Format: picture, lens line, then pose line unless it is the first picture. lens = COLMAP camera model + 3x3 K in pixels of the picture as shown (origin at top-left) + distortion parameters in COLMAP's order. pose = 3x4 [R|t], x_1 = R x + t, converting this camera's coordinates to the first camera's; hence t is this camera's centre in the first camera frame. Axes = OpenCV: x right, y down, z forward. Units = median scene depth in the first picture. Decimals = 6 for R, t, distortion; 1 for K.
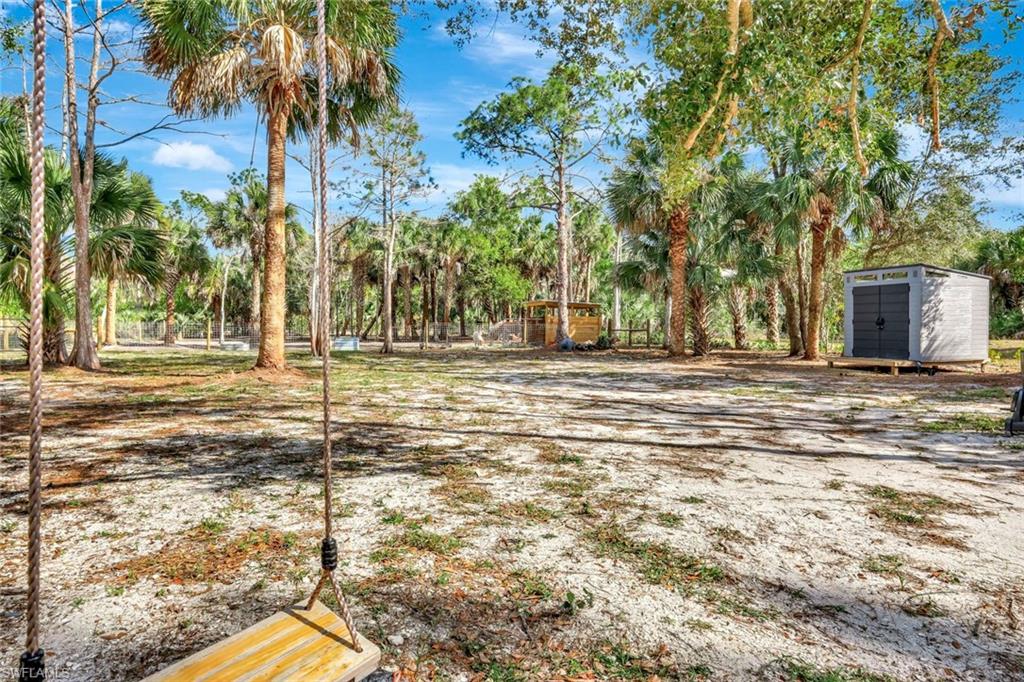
lens RADIAL K [[574.1, 0, 513.1], [0, 574.1, 322.3], [0, 0, 1]] dist [-0.005801, 0.000919]
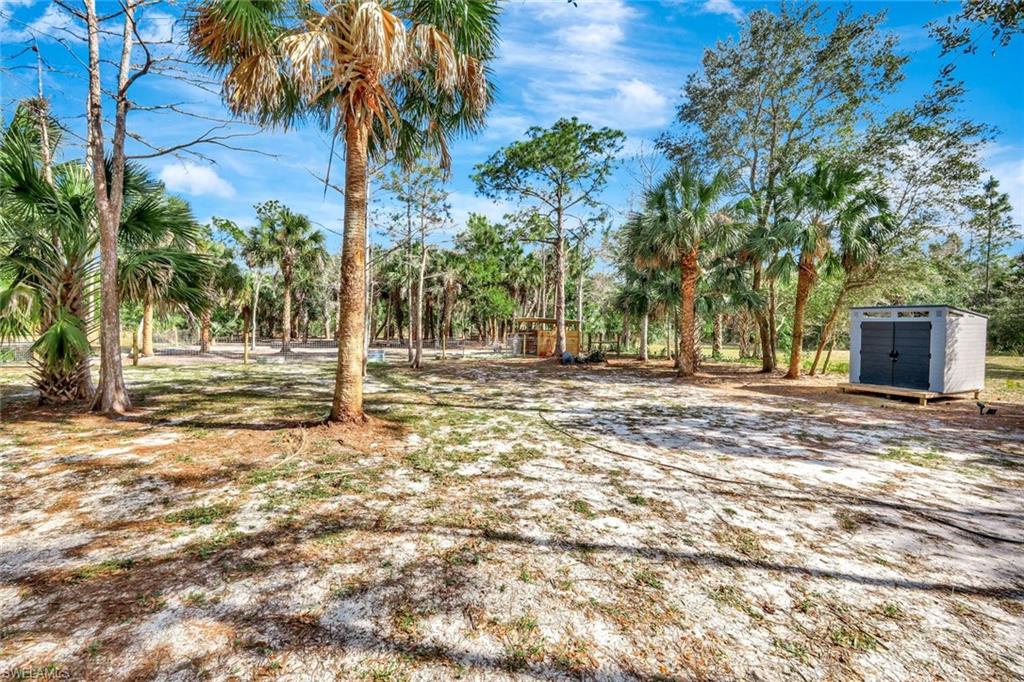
lens RADIAL K [[416.0, 0, 515.2], [0, 416.0, 328.4], [0, 0, 1]] dist [-0.000156, -0.000299]
pose [[0.994003, 0.009010, 0.108983, -0.142584], [-0.010302, 0.999883, 0.011304, -0.040842], [-0.108869, -0.012359, 0.993979, 0.208671]]
